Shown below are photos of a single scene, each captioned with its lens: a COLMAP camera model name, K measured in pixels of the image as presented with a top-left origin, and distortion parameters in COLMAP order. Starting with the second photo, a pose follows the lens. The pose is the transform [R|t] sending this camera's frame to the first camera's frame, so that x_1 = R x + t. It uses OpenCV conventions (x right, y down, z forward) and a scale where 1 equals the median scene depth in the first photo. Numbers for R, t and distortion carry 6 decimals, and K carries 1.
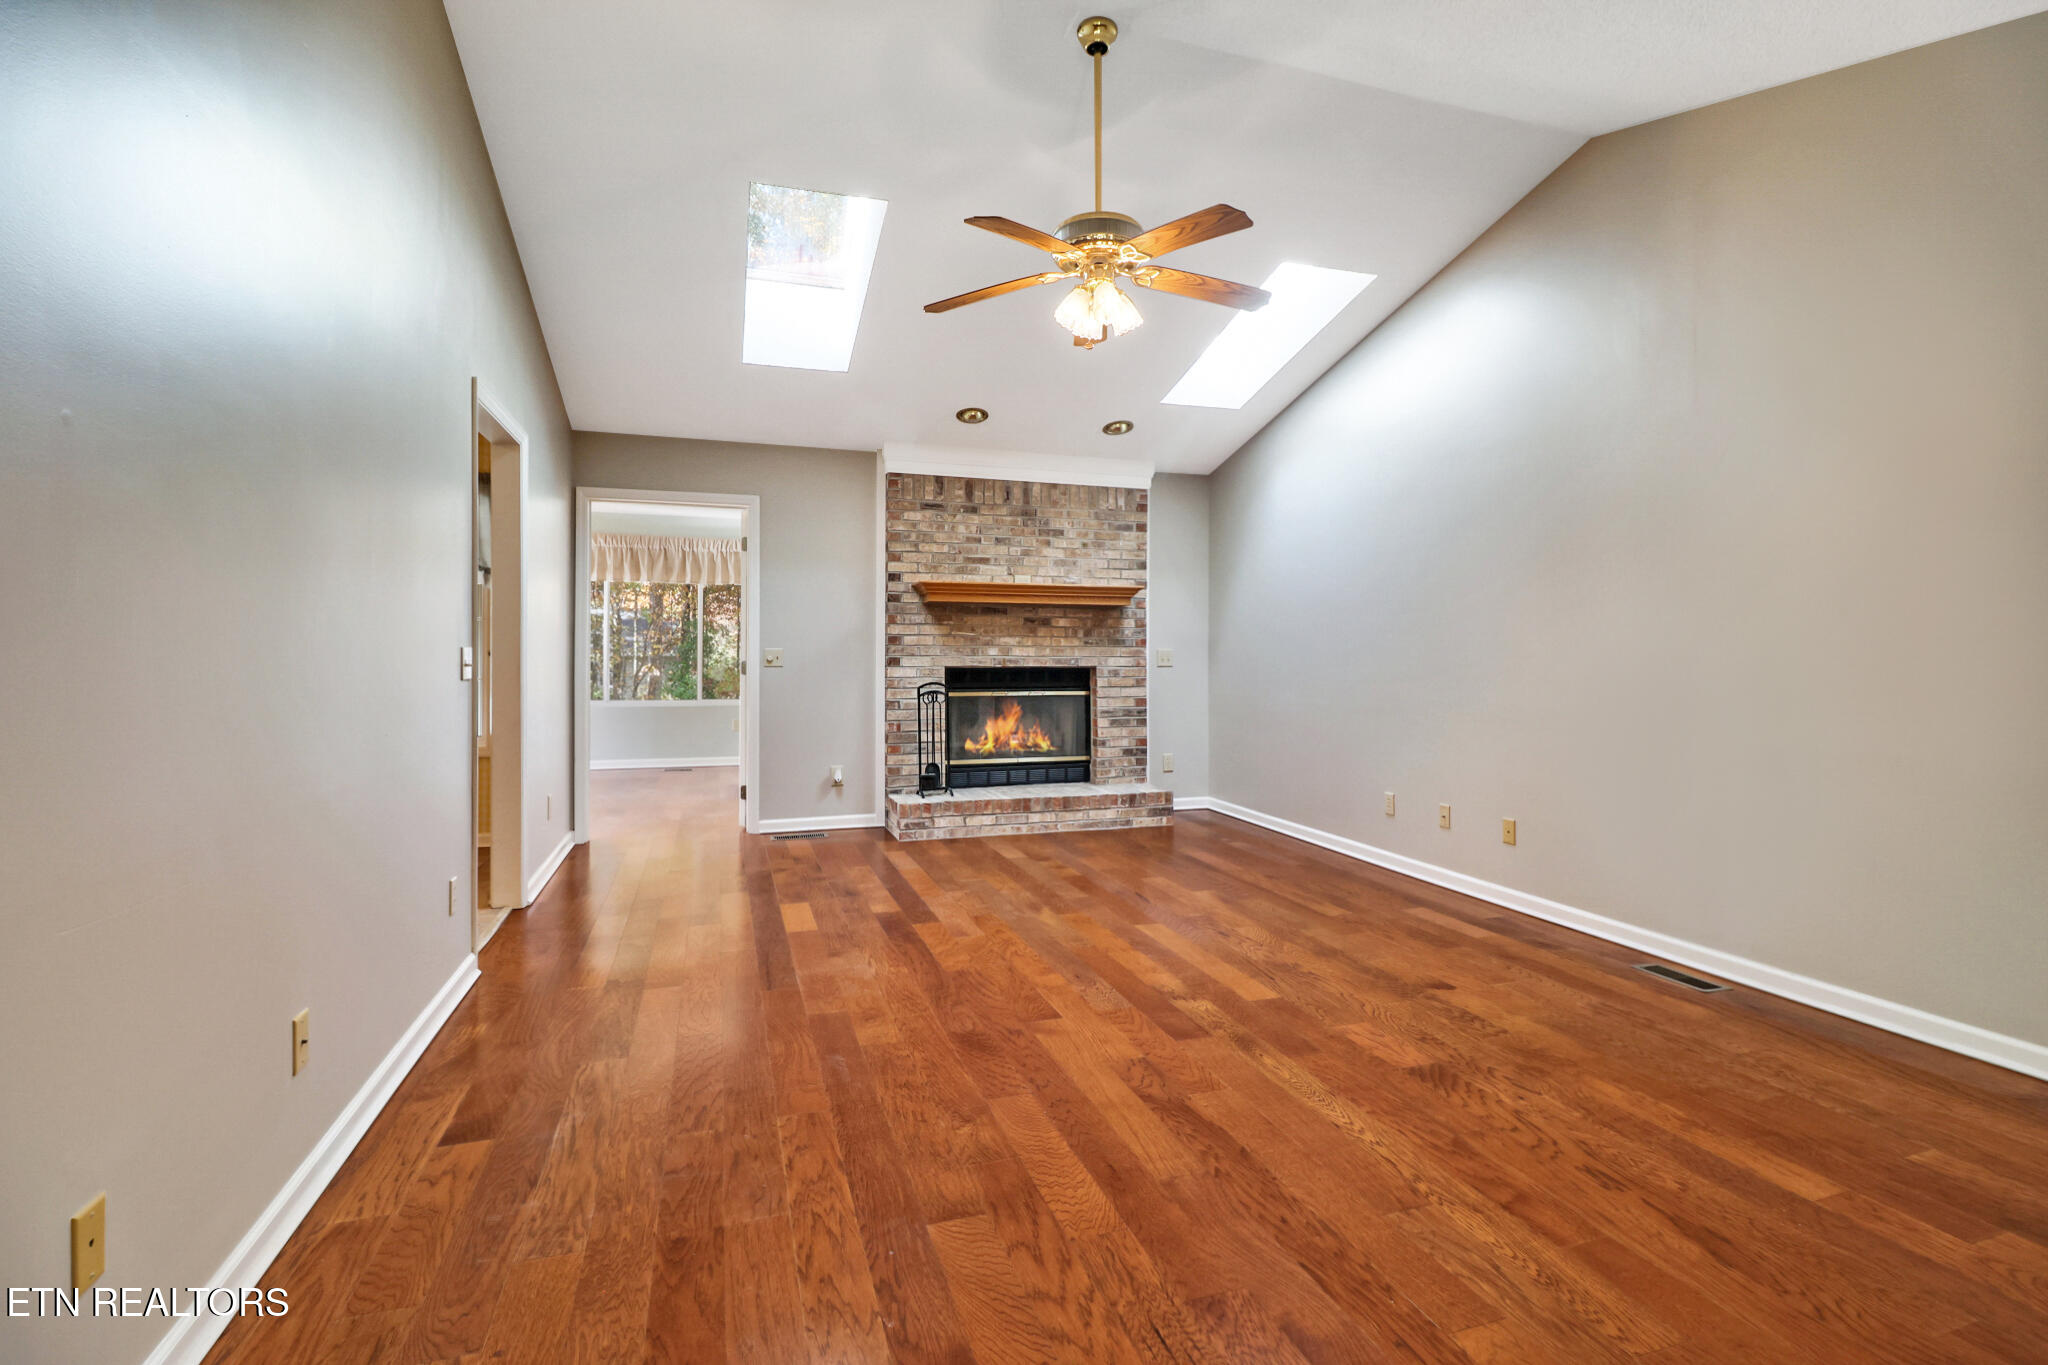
lens RADIAL K [[938.7, 0, 1056.3], [0, 938.7, 676.4], [0, 0, 1]] dist [0.002021, -0.007549]
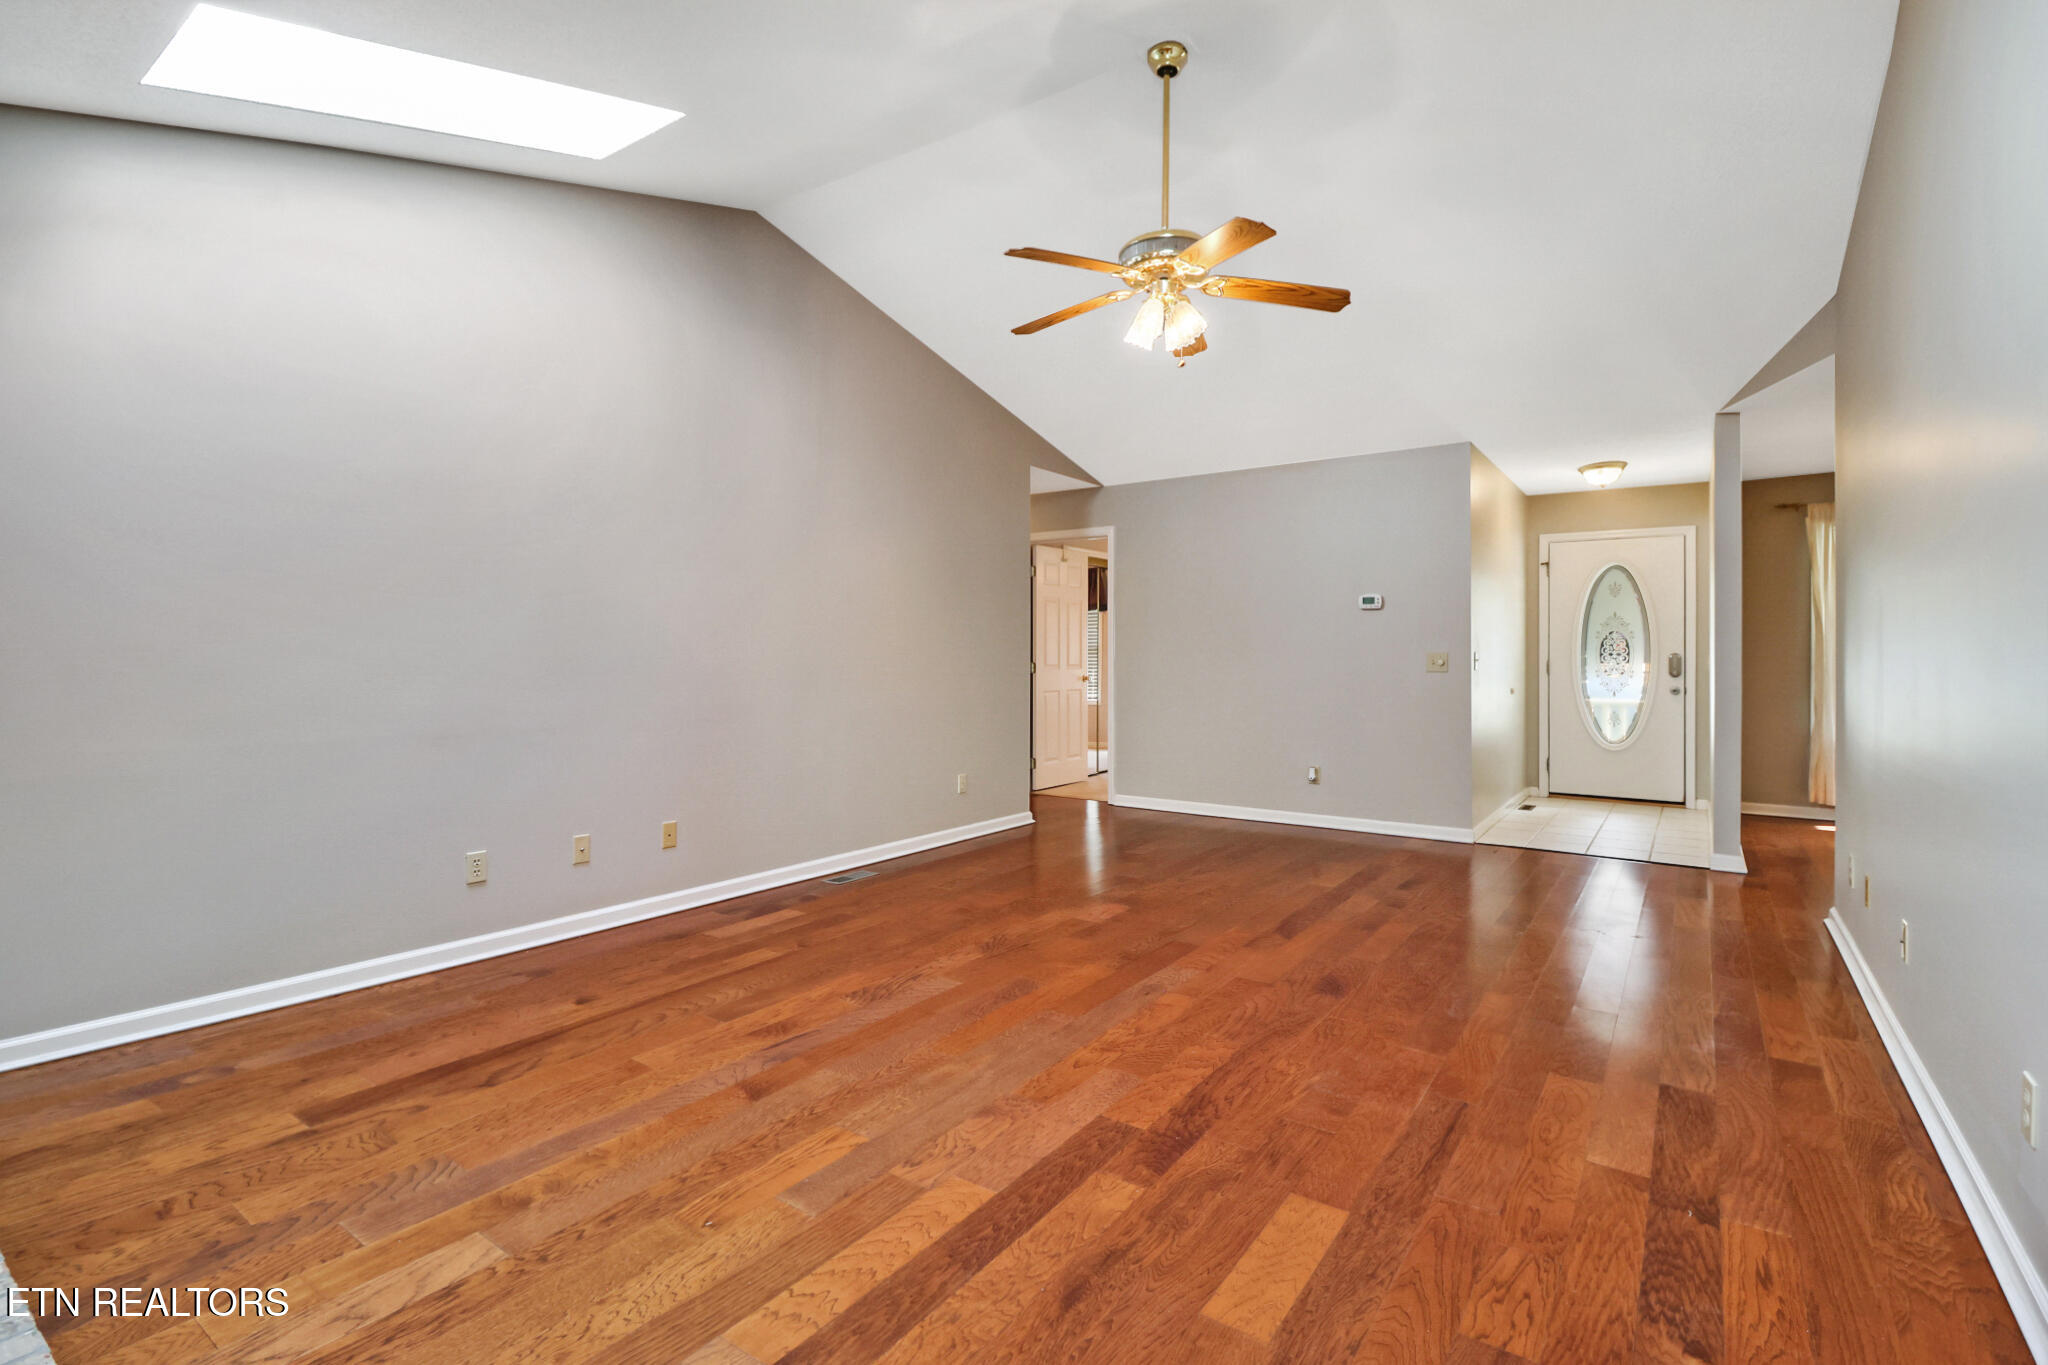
lens RADIAL K [[946.1, 0, 1023.6], [0, 946.1, 648.6], [0, 0, 1]] dist [0.002148, -0.007852]
pose [[-0.570446, 0.003455, 0.821328, -0.378938], [0.015828, 0.999852, 0.006787, -0.021752], [-0.821183, 0.016872, -0.570416, 0.893926]]
